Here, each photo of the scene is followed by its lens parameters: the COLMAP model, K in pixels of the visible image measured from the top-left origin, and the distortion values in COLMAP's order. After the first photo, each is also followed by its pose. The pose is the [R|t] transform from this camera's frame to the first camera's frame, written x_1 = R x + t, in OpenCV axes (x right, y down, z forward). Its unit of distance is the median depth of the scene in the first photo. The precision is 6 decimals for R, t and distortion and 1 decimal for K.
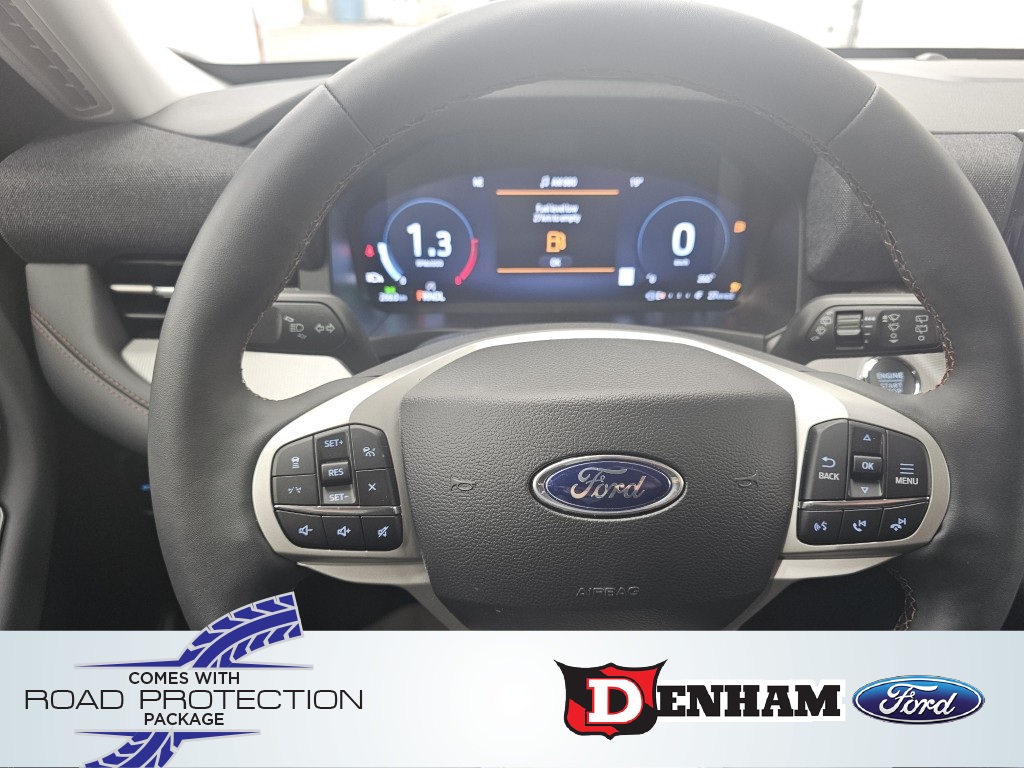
lens RADIAL K [[697.3, 0, 509.4], [0, 697.3, 383.6], [0, 0, 1]] dist [0.041243, -0.033242]
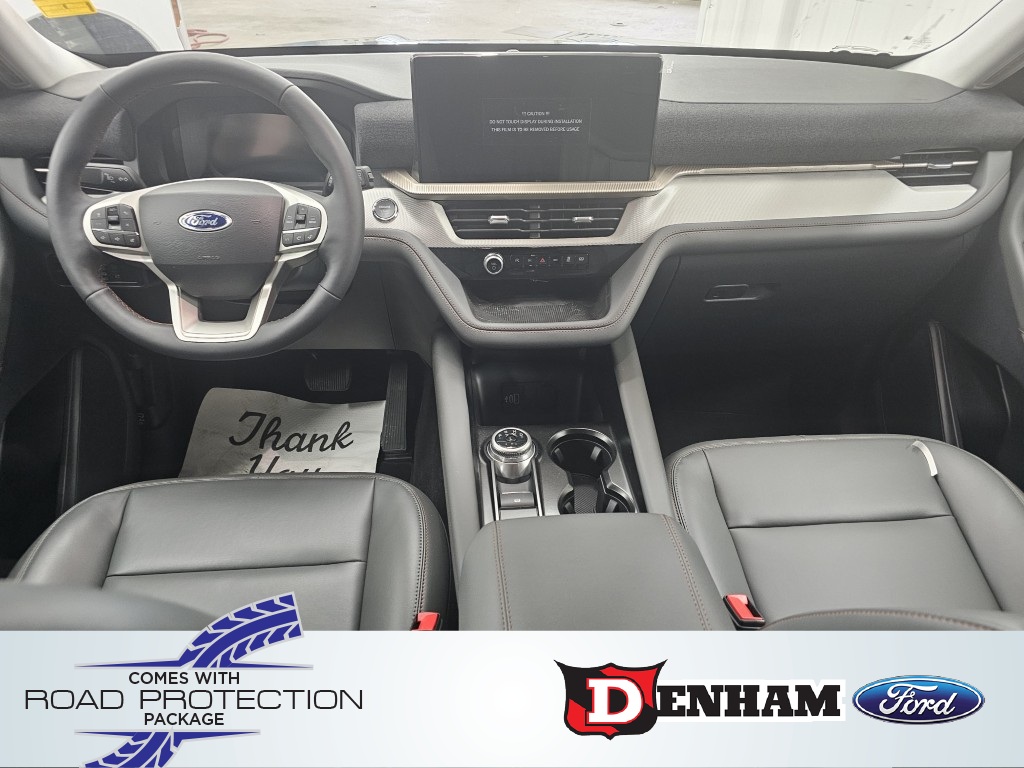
lens RADIAL K [[697.3, 0, 518.9], [0, 697.3, 385.1], [0, 0, 1]] dist [0.041243, -0.033242]
pose [[0.998212, -0.015828, 0.057631, 1.266775], [0.012028, 0.997767, 0.065700, 0.648649], [-0.058542, -0.064889, 0.996174, -2.088680]]
